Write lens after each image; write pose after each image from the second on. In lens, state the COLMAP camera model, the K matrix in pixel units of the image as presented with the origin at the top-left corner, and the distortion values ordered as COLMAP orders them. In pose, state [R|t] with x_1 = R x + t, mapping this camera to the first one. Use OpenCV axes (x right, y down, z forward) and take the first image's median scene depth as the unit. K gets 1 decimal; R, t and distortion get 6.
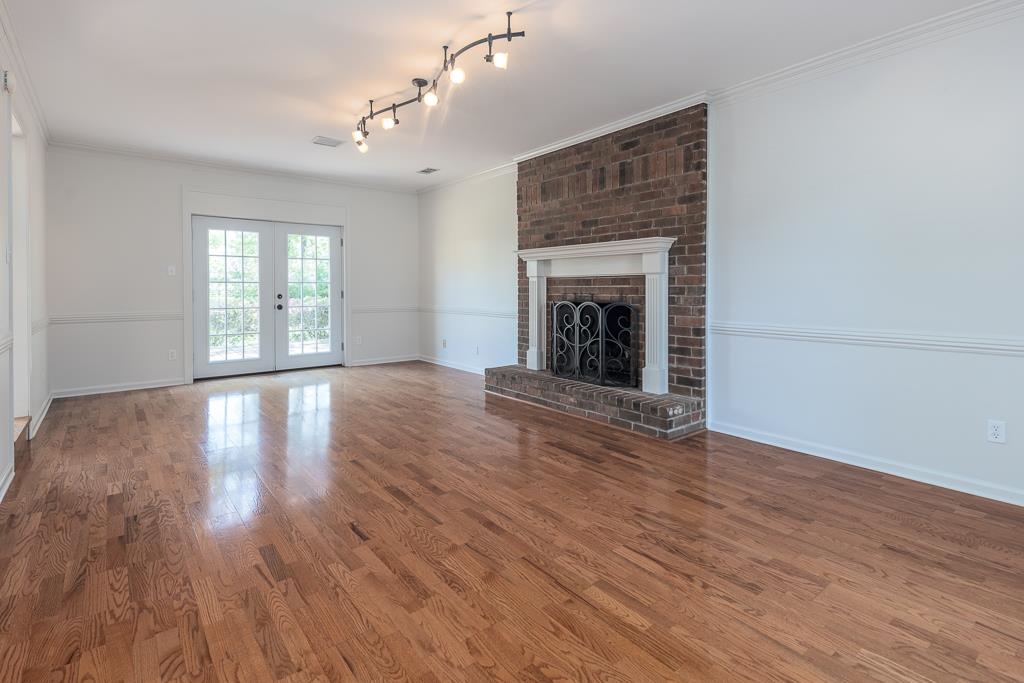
lens RADIAL K [[488.7, 0, 507.7], [0, 488.7, 296.1], [0, 0, 1]] dist [0.044014, -0.016987]
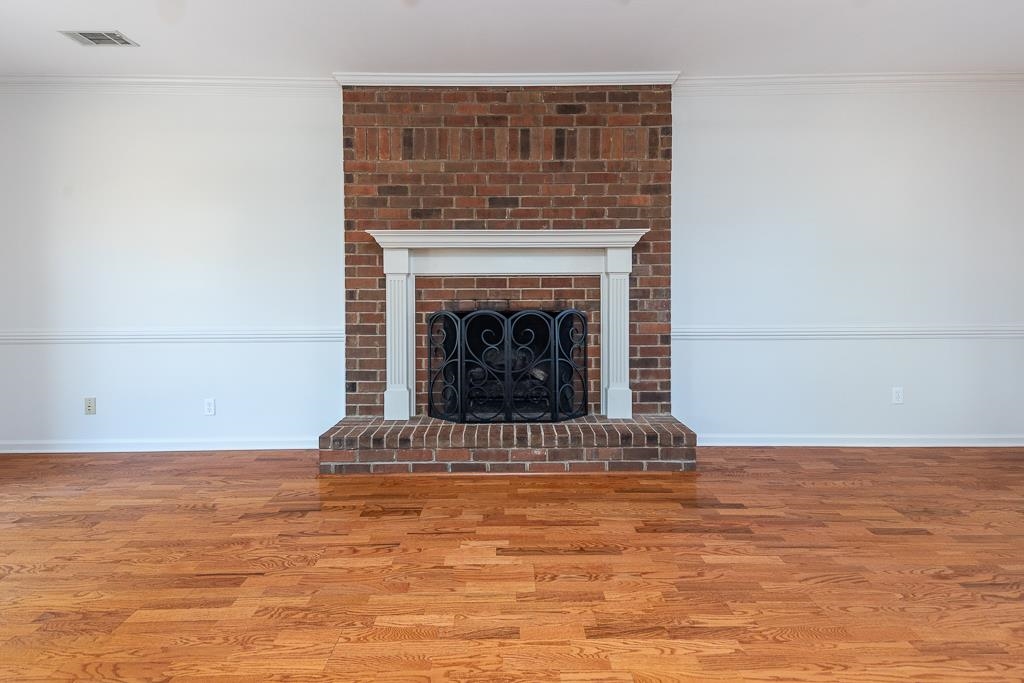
lens RADIAL K [[488.7, 0, 507.7], [0, 488.7, 296.1], [0, 0, 1]] dist [0.044014, -0.016987]
pose [[0.616030, -0.010055, 0.787658, -0.454994], [0.016802, 0.999859, -0.000377, -0.009856], [-0.787543, 0.013467, 0.616112, 0.622874]]
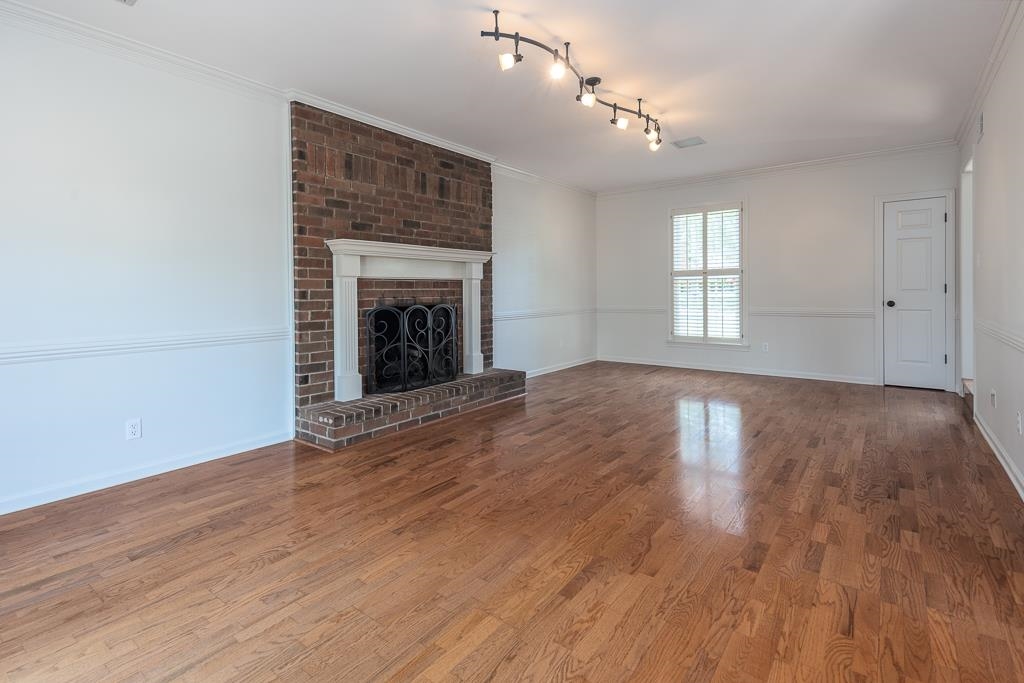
lens RADIAL K [[488.7, 0, 507.7], [0, 488.7, 296.1], [0, 0, 1]] dist [0.044014, -0.016987]
pose [[-0.242869, -0.006197, 0.970039, -0.927903], [0.026534, 0.999563, 0.013029, -0.015835], [-0.969696, 0.028904, -0.242598, 1.195267]]
